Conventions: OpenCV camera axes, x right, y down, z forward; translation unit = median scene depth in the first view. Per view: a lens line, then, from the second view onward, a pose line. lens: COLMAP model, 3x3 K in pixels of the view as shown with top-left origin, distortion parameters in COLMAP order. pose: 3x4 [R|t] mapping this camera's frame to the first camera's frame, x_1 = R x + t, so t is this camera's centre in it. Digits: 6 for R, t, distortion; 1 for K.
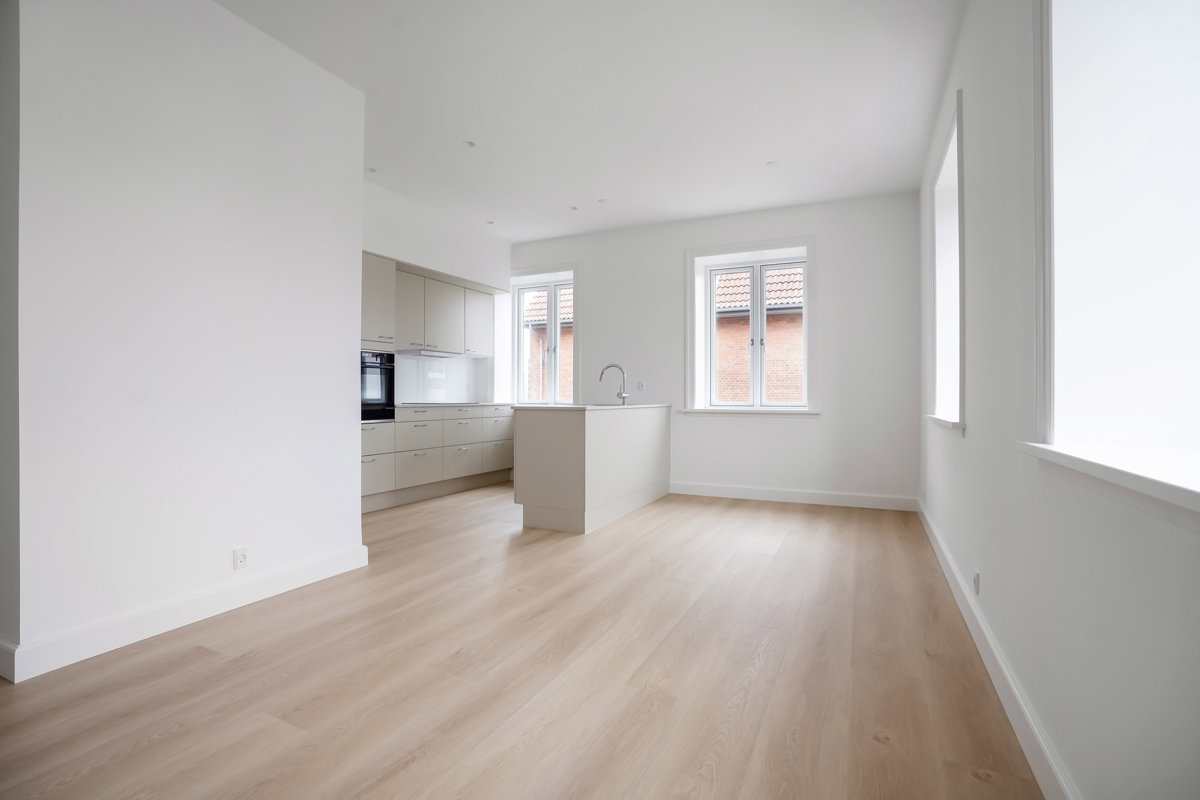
lens RADIAL K [[559.7, 0, 600.0], [0, 559.7, 400.0], [0, 0, 1]] dist [-0.078109, 0.035415]
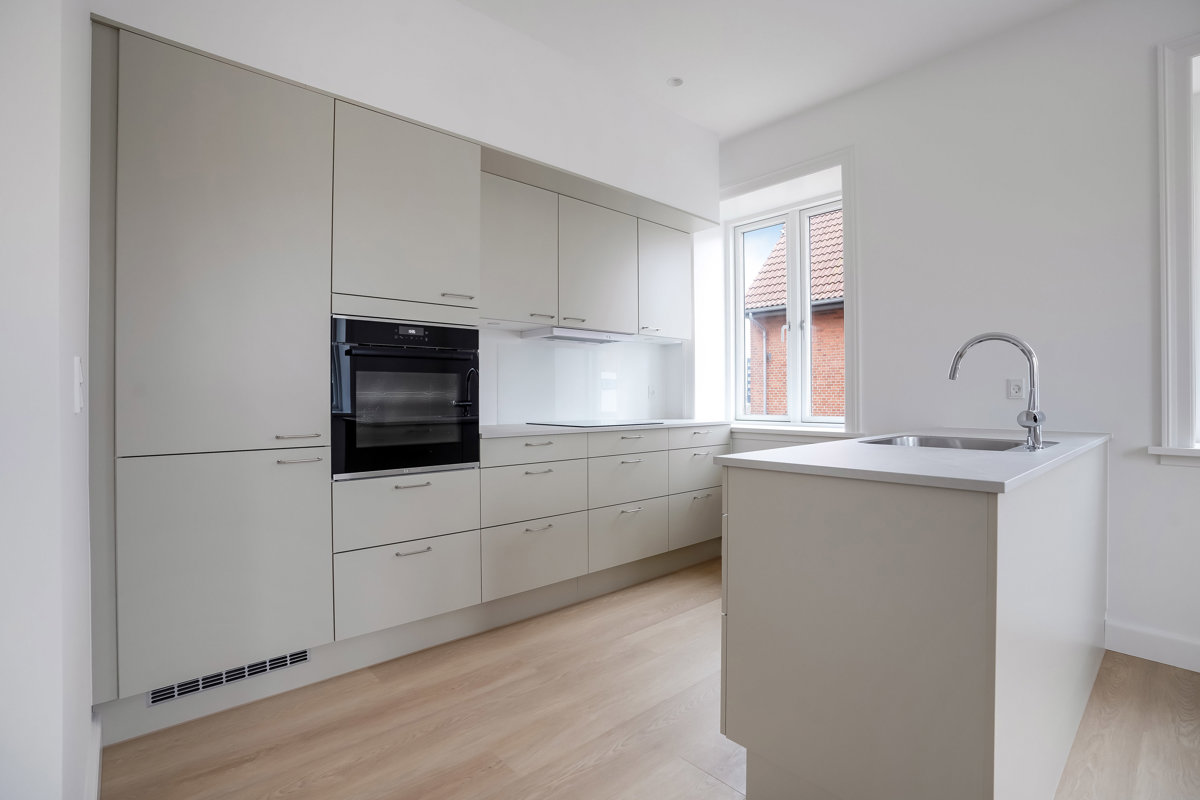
lens RADIAL K [[559.7, 0, 600.0], [0, 559.7, 400.0], [0, 0, 1]] dist [-0.078109, 0.035415]
pose [[0.926358, -0.001310, -0.376643, -0.066514], [0.000782, 0.999998, -0.001554, -0.015959], [0.376644, 0.001145, 0.926357, 0.461578]]
